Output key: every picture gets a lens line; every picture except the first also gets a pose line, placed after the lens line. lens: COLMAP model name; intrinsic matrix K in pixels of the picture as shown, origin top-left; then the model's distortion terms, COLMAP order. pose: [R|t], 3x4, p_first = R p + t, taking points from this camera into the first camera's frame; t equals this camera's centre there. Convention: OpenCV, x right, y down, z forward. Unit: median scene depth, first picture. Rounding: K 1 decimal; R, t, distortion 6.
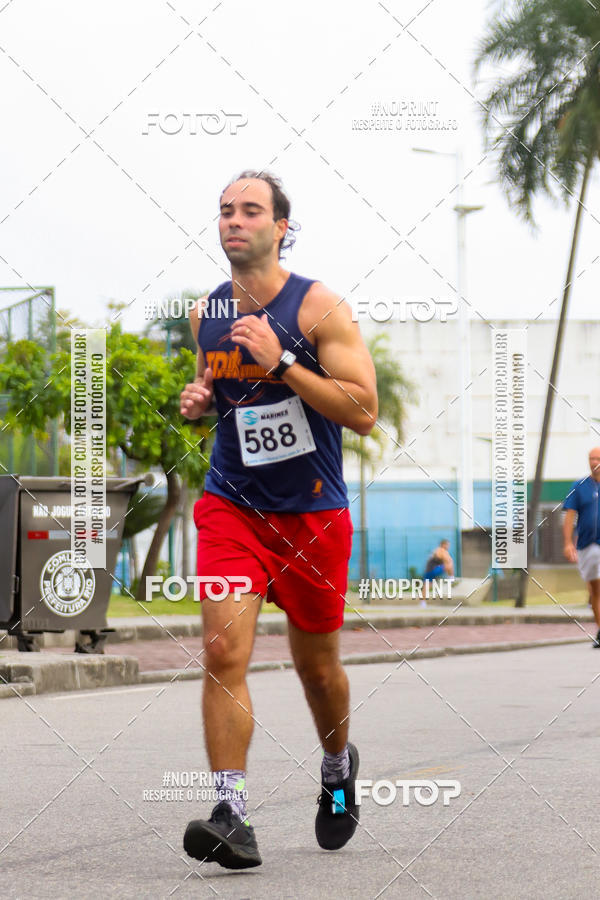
lens RADIAL K [[4395.7, 0, 301.6], [0, 4395.7, 445.5], [0, 0, 1]] dist [-0.695154, 0.000000]
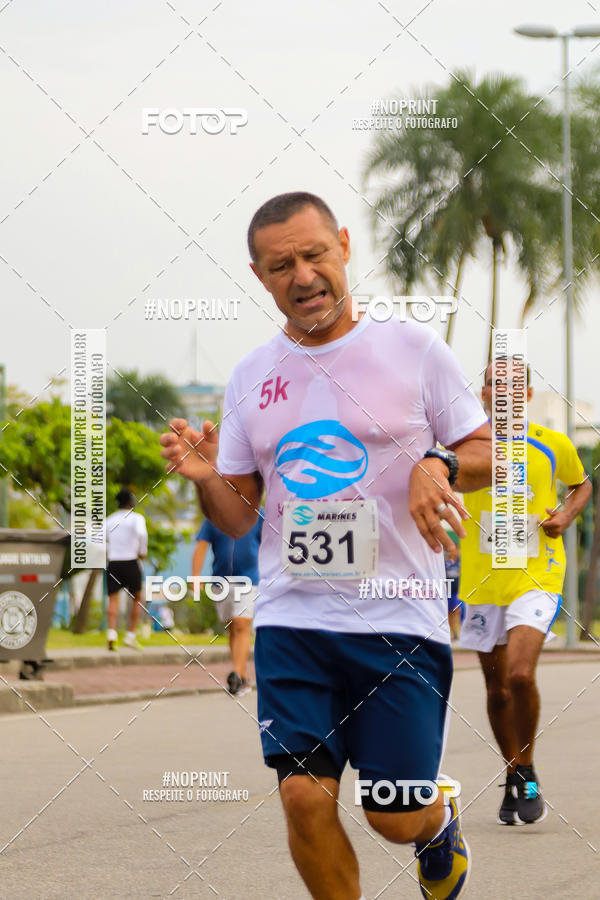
lens RADIAL K [[4395.7, 0, 300.8], [0, 4395.7, 453.0], [0, 0, 1]] dist [-0.695154, 0.000000]
pose [[0.998919, -0.000111, 0.046484, -0.029386], [0.000389, 0.999982, -0.005966, -0.005771], [-0.046482, 0.005978, 0.998901, -0.153658]]
